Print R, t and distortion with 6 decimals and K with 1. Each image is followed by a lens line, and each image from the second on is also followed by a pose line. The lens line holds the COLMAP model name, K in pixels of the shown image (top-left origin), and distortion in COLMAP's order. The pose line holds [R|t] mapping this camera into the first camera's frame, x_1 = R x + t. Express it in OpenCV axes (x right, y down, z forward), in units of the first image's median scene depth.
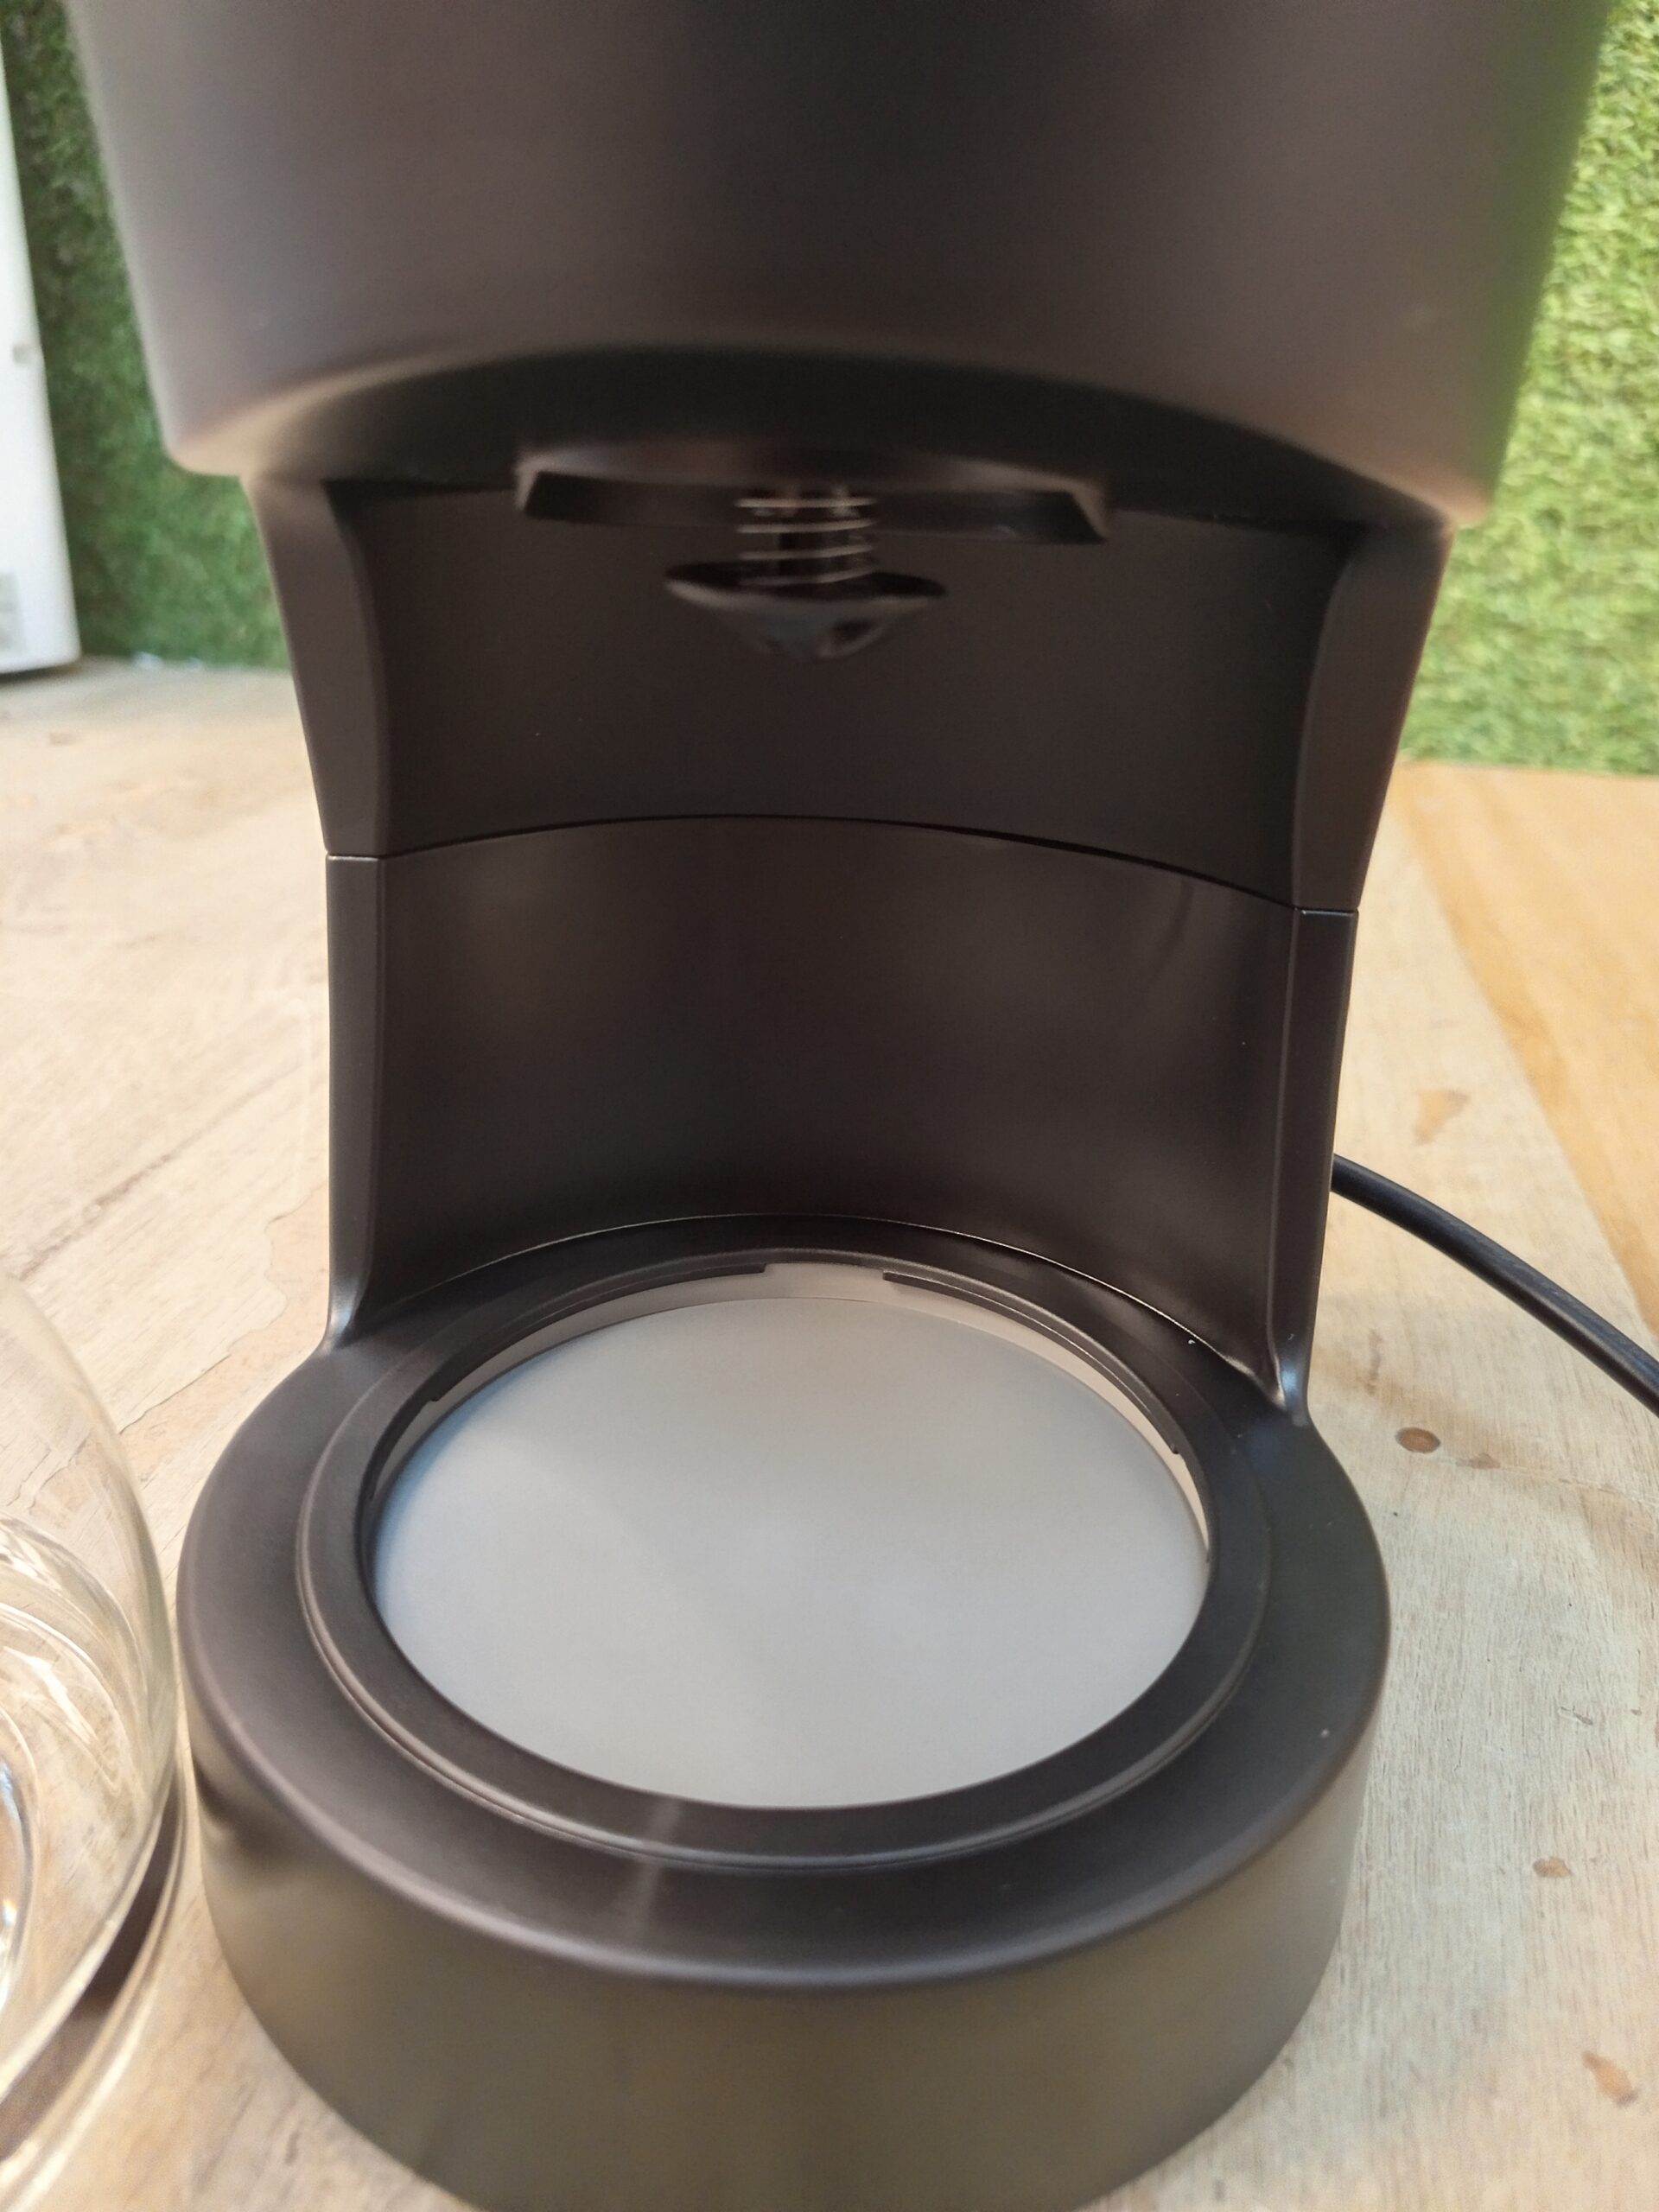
lens RADIAL K [[1576.1, 0, 858.7], [0, 1576.1, 1114.5], [0, 0, 1]] dist [-0.027168, -0.013825]
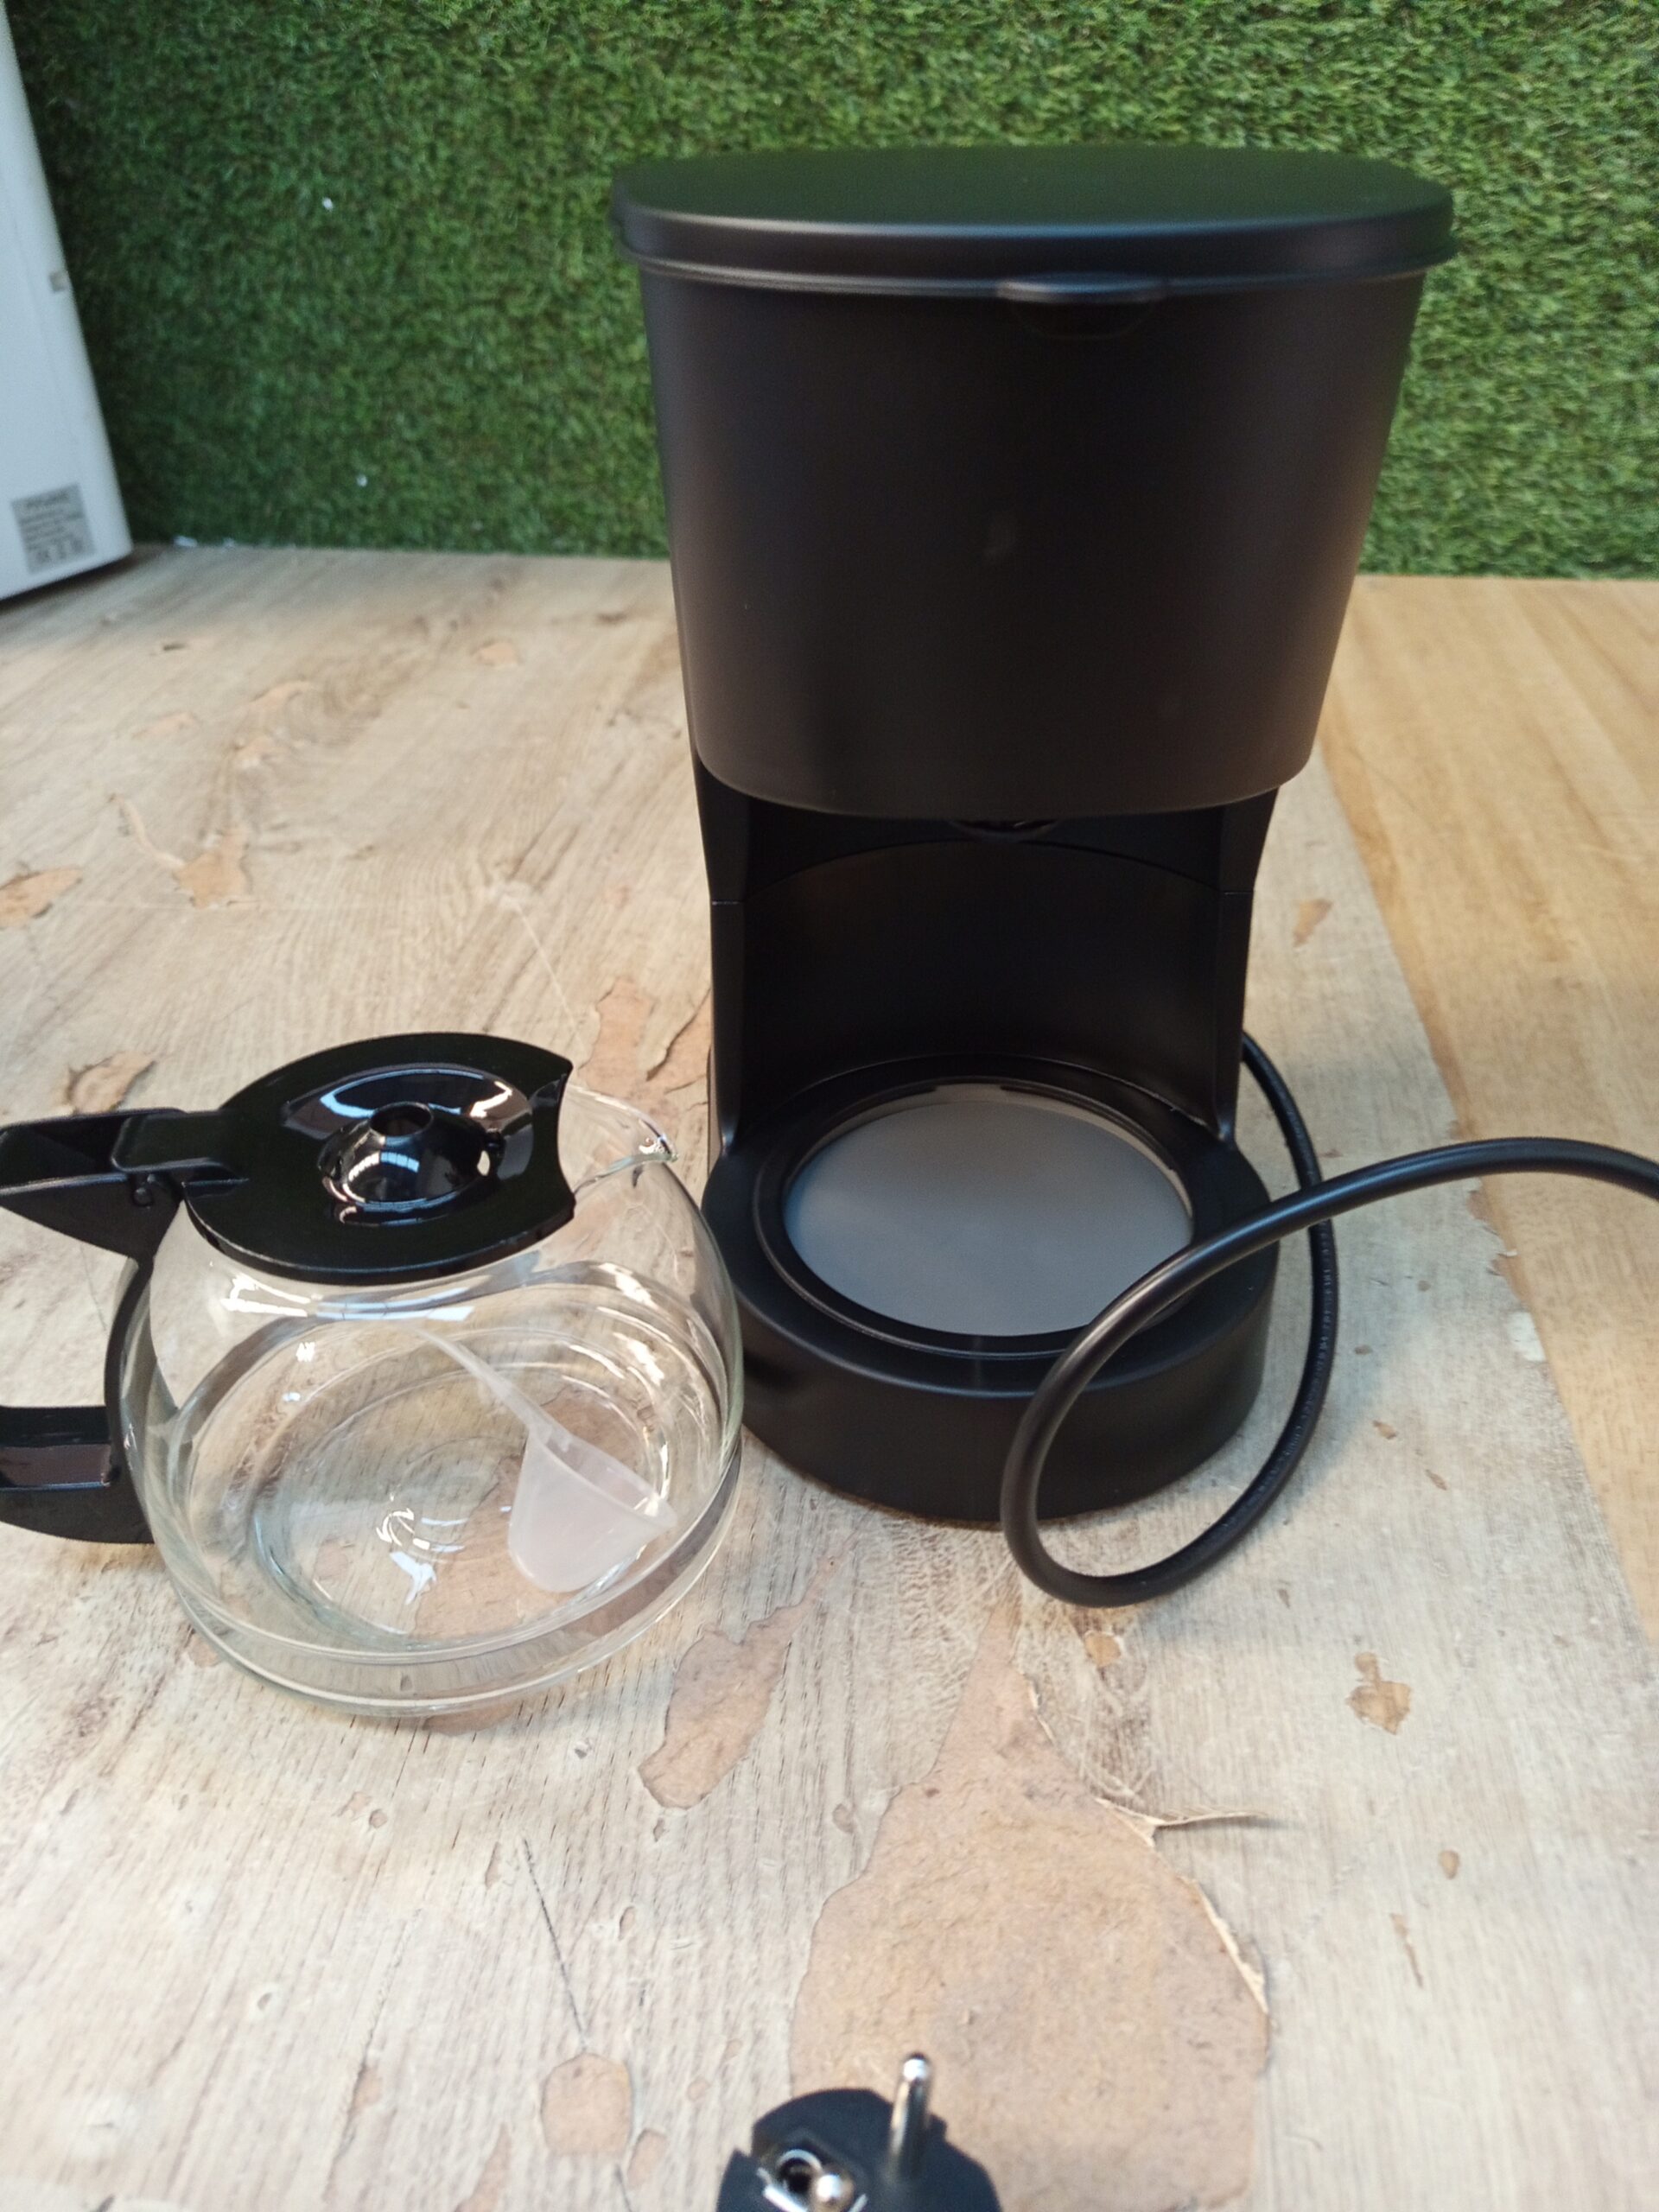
lens RADIAL K [[1544.8, 0, 829.5], [0, 1544.8, 1106.0], [0, 0, 1]] dist [0.011755, -0.046922]
pose [[0.995814, -0.087156, 0.027532, -0.077891], [0.080863, 0.980497, 0.179130, -0.070339], [-0.042607, -0.176154, 0.983440, -0.252160]]
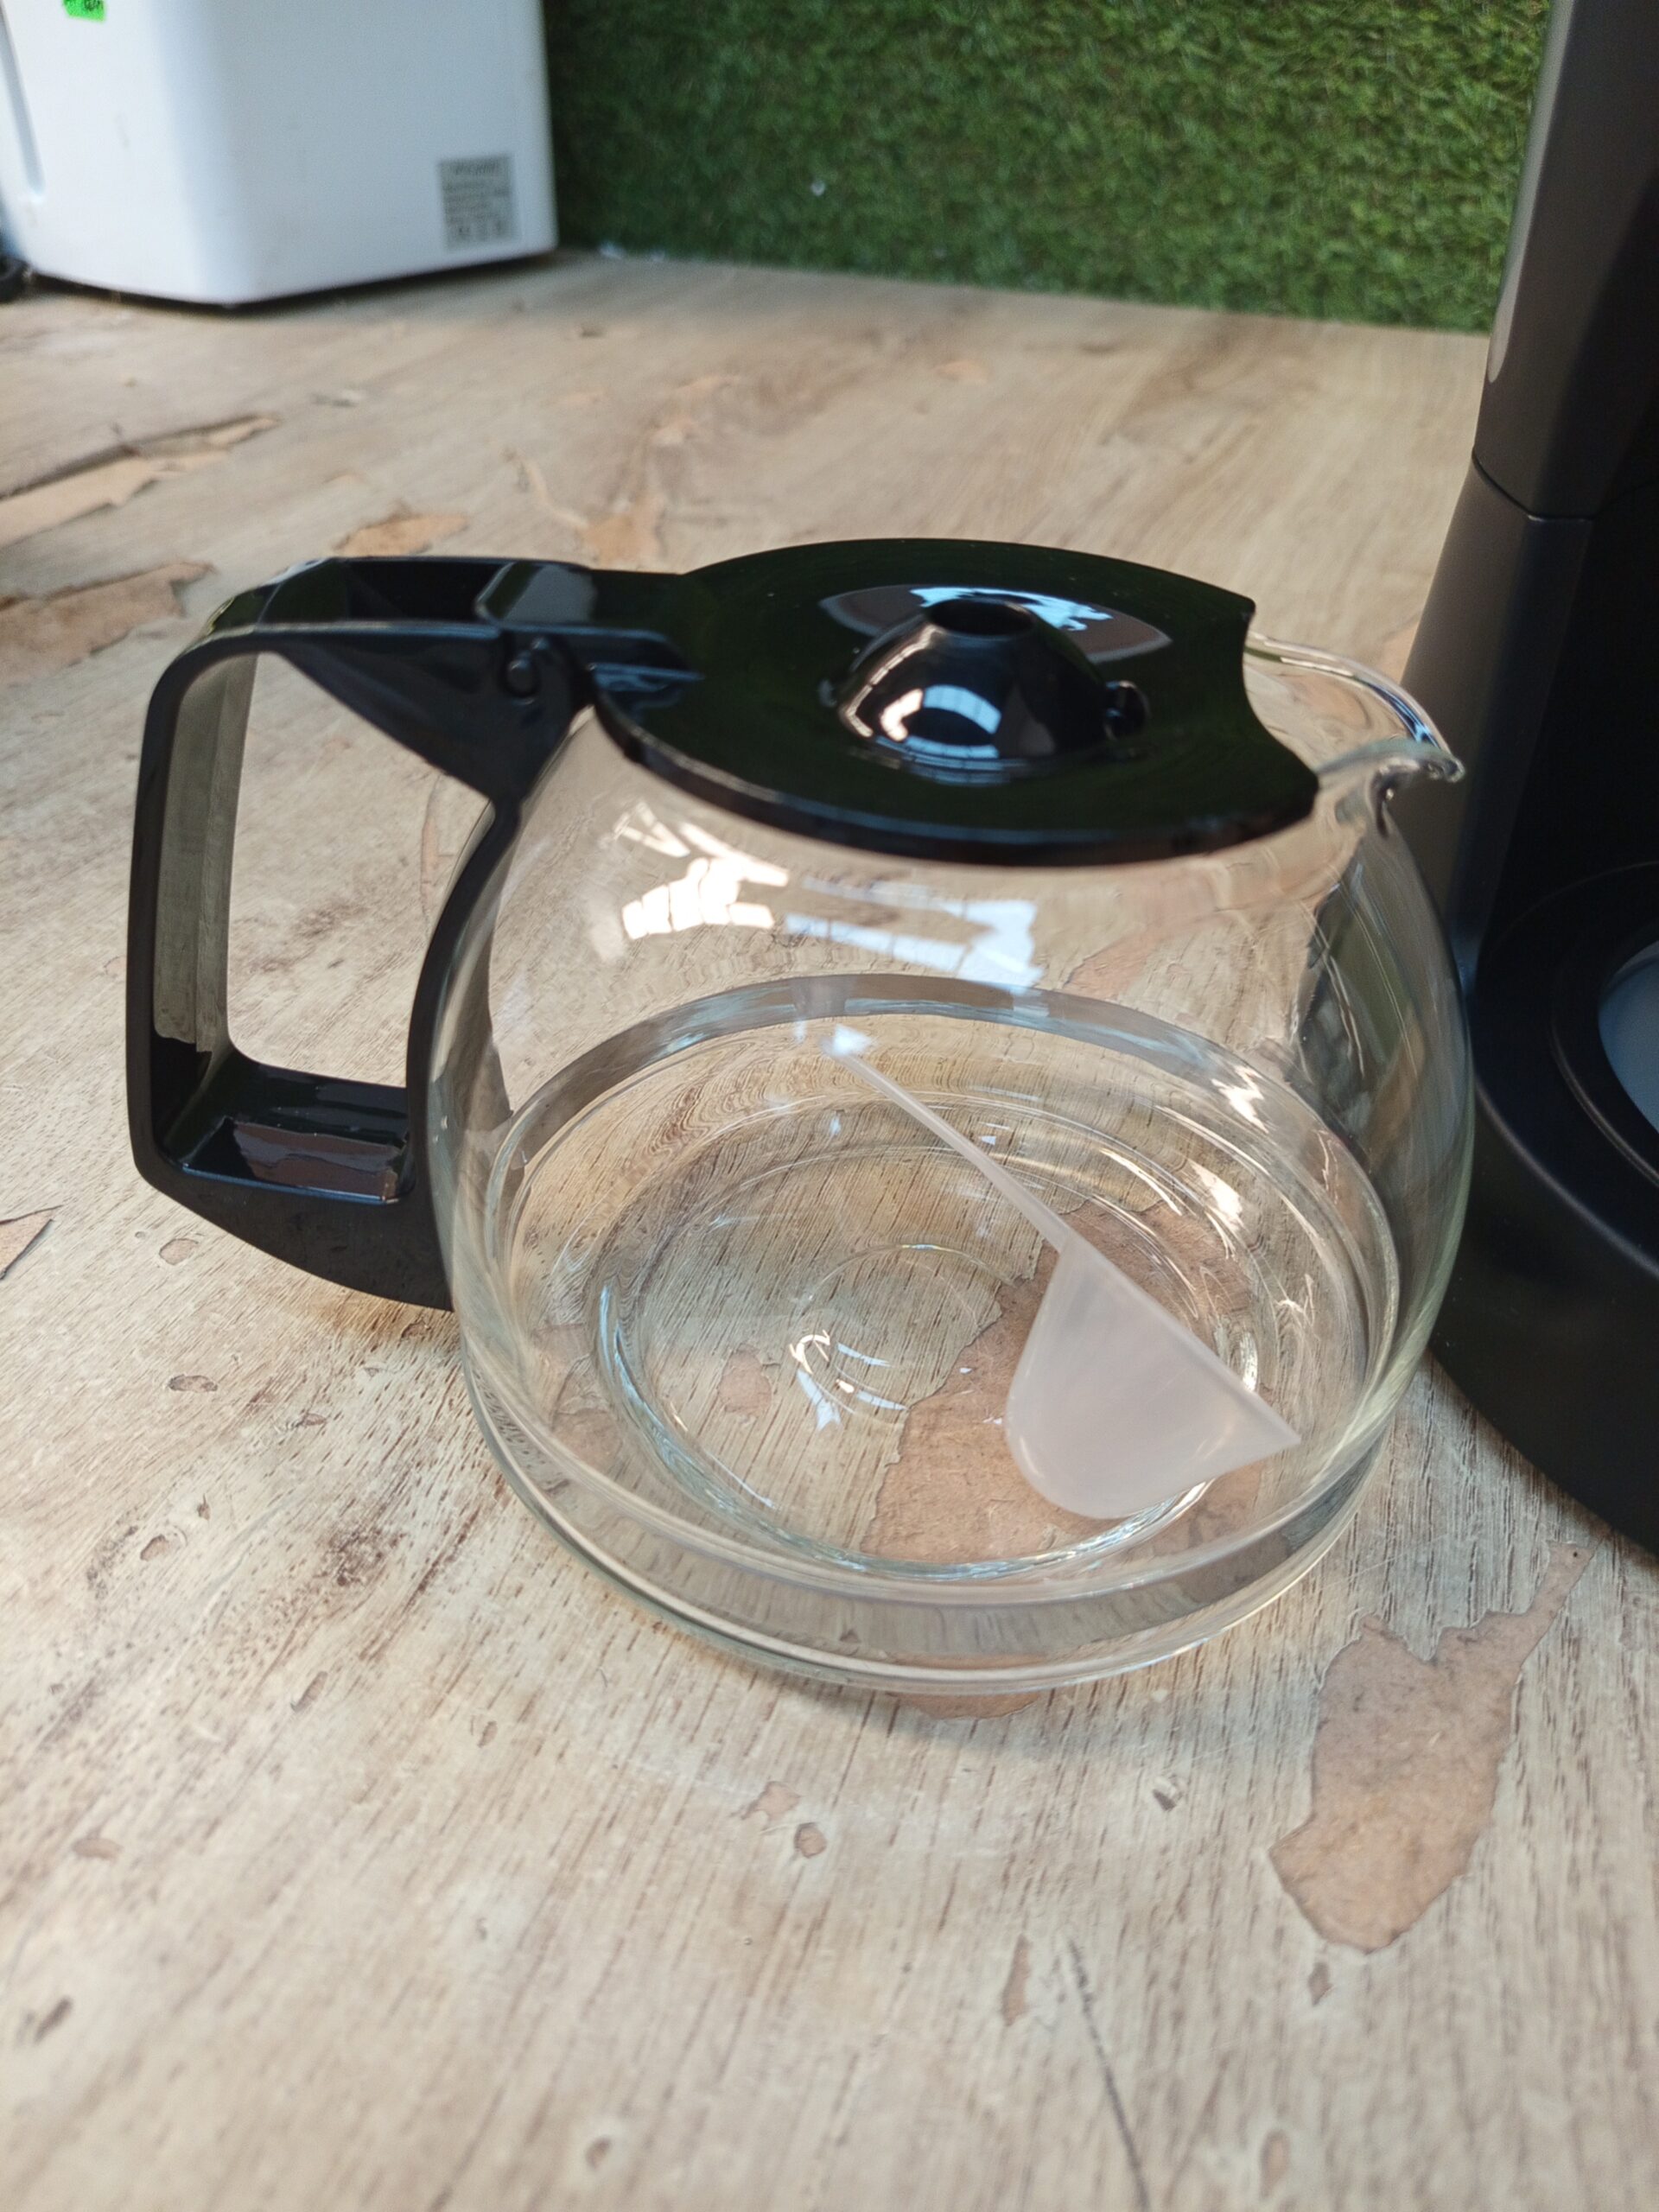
lens RADIAL K [[1564.4, 0, 829.5], [0, 1564.4, 1106.0], [0, 0, 1]] dist [-0.031256, 0.005779]
pose [[0.986536, 0.073039, -0.146330, -0.175923], [-0.038861, 0.973800, 0.224061, 0.021498], [0.158861, -0.215358, 0.963527, -0.073368]]
